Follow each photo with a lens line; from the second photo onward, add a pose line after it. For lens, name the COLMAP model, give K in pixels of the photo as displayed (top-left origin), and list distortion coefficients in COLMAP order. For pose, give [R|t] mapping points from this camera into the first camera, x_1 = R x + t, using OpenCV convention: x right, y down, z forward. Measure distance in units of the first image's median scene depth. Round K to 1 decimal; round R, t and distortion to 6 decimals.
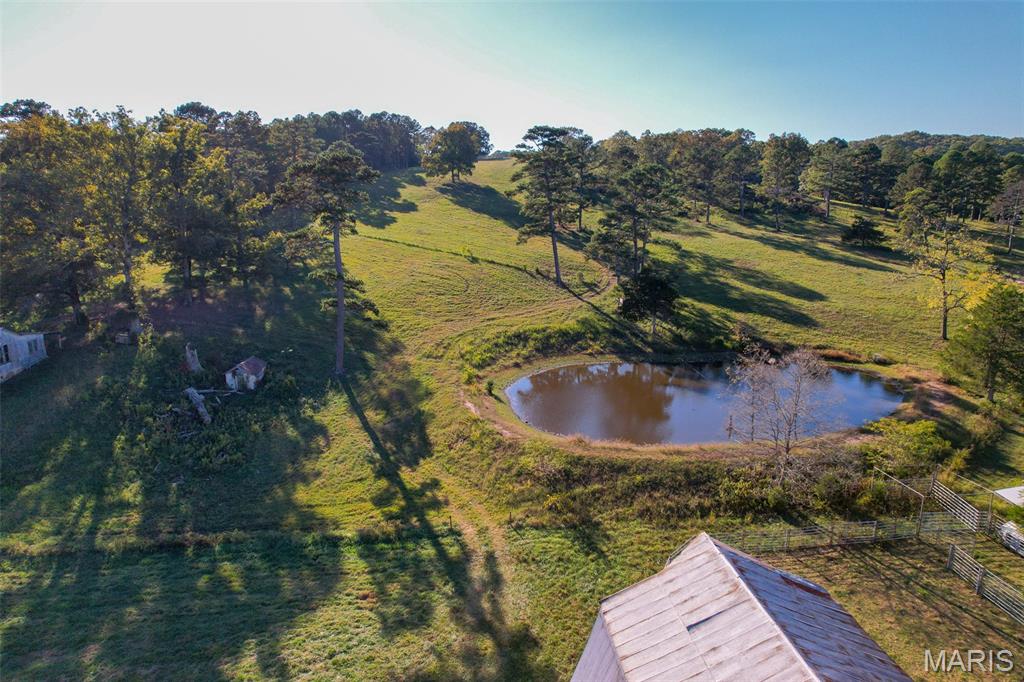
lens RADIAL K [[659.9, 0, 496.9], [0, 659.9, 352.6], [0, 0, 1]] dist [-0.056959, 0.046896]
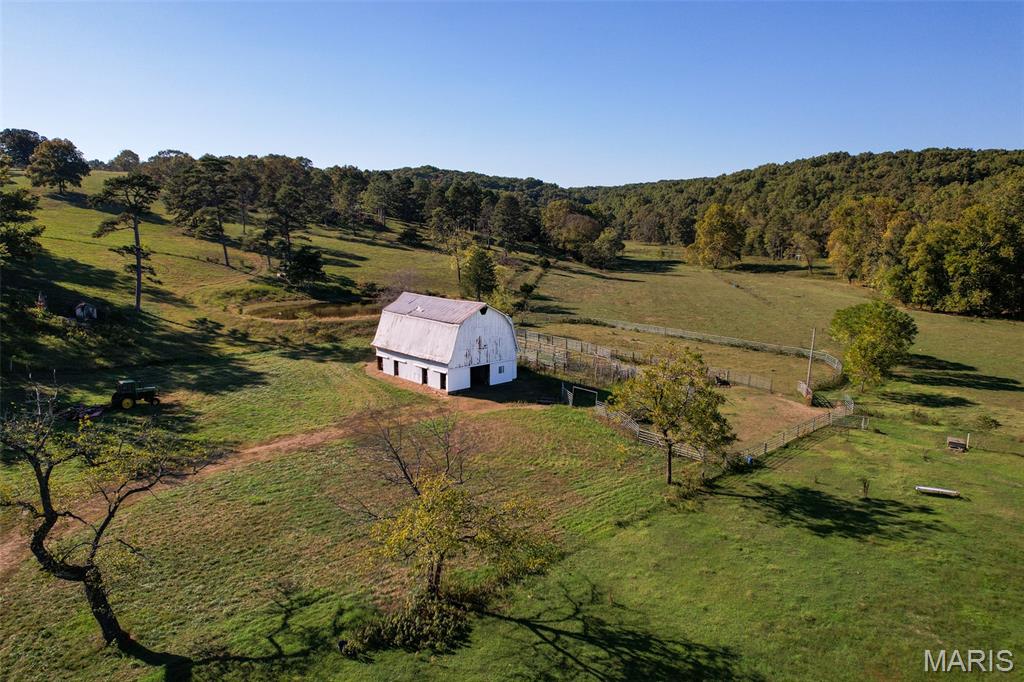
lens RADIAL K [[659.9, 0, 485.3], [0, 659.9, 313.1], [0, 0, 1]] dist [-0.056959, 0.046896]
pose [[0.803812, -0.059906, 0.591859, -0.283231], [0.111295, 0.992494, -0.050695, 0.119691], [-0.584380, 0.106621, 0.804445, -0.417608]]
